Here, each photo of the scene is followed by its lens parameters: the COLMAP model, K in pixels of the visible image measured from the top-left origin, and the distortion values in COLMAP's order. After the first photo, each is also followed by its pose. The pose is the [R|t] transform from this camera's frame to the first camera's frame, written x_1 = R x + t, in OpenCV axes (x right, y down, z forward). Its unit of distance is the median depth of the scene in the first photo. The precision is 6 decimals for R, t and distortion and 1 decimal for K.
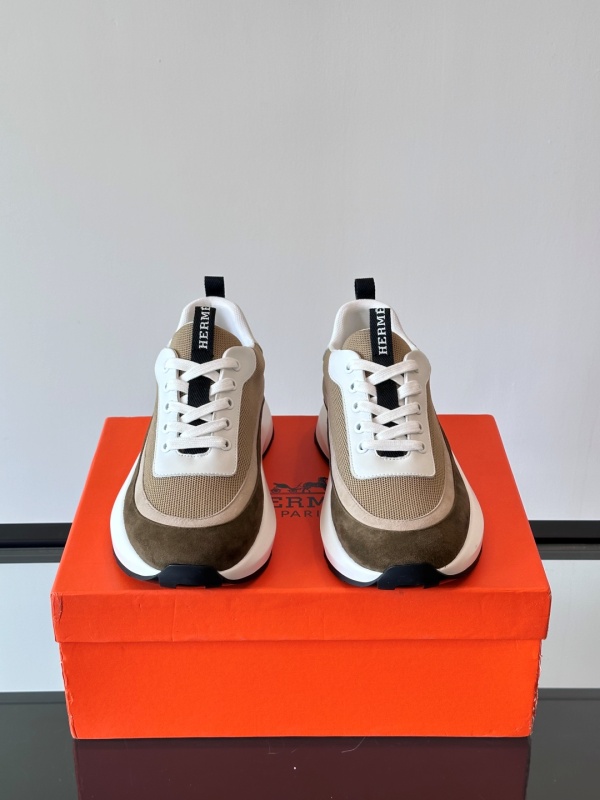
lens RADIAL K [[1119.1, 0, 297.4], [0, 1119.1, 399.0], [0, 0, 1]] dist [0.157590, 0.000000]
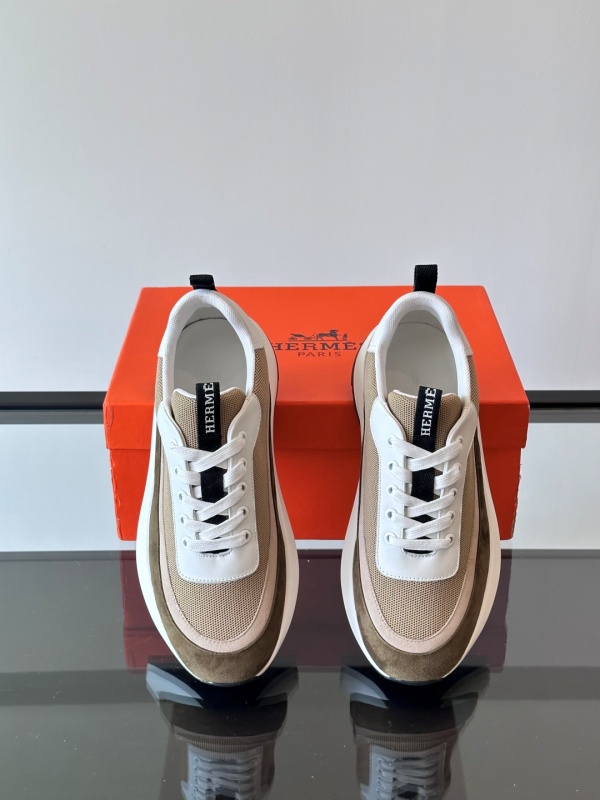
lens RADIAL K [[1119.1, 0, 302.9], [0, 1119.1, 399.7], [0, 0, 1]] dist [0.157590, 0.000000]
pose [[0.999960, 0.004989, 0.007479, -0.019109], [-0.004951, 0.999975, -0.005014, 0.166158], [-0.007504, 0.004977, 0.999959, -0.161418]]
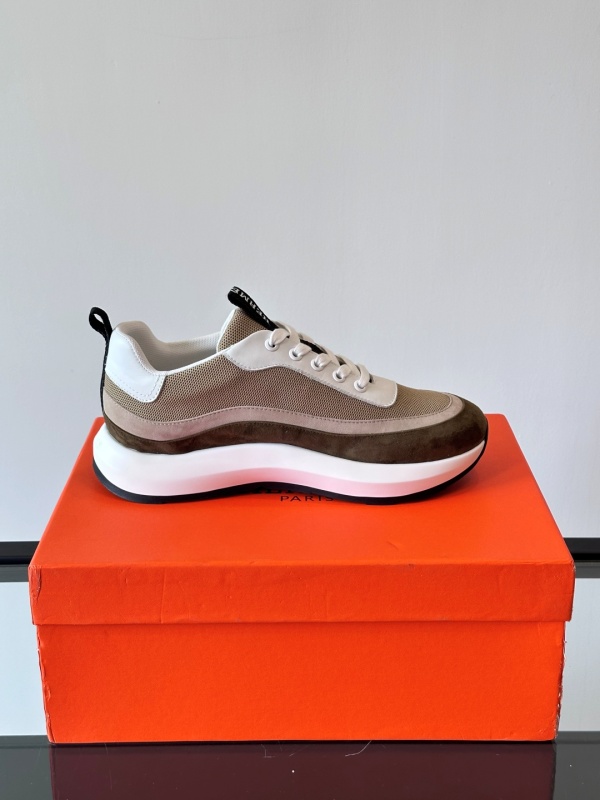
lens RADIAL K [[1119.1, 0, 295.3], [0, 1119.1, 398.3], [0, 0, 1]] dist [0.157590, 0.000000]
pose [[1.000000, 0.000134, 0.000974, -0.002932], [-0.000017, 0.992899, -0.118957, 0.140538], [-0.000983, 0.118957, 0.992899, 0.071376]]
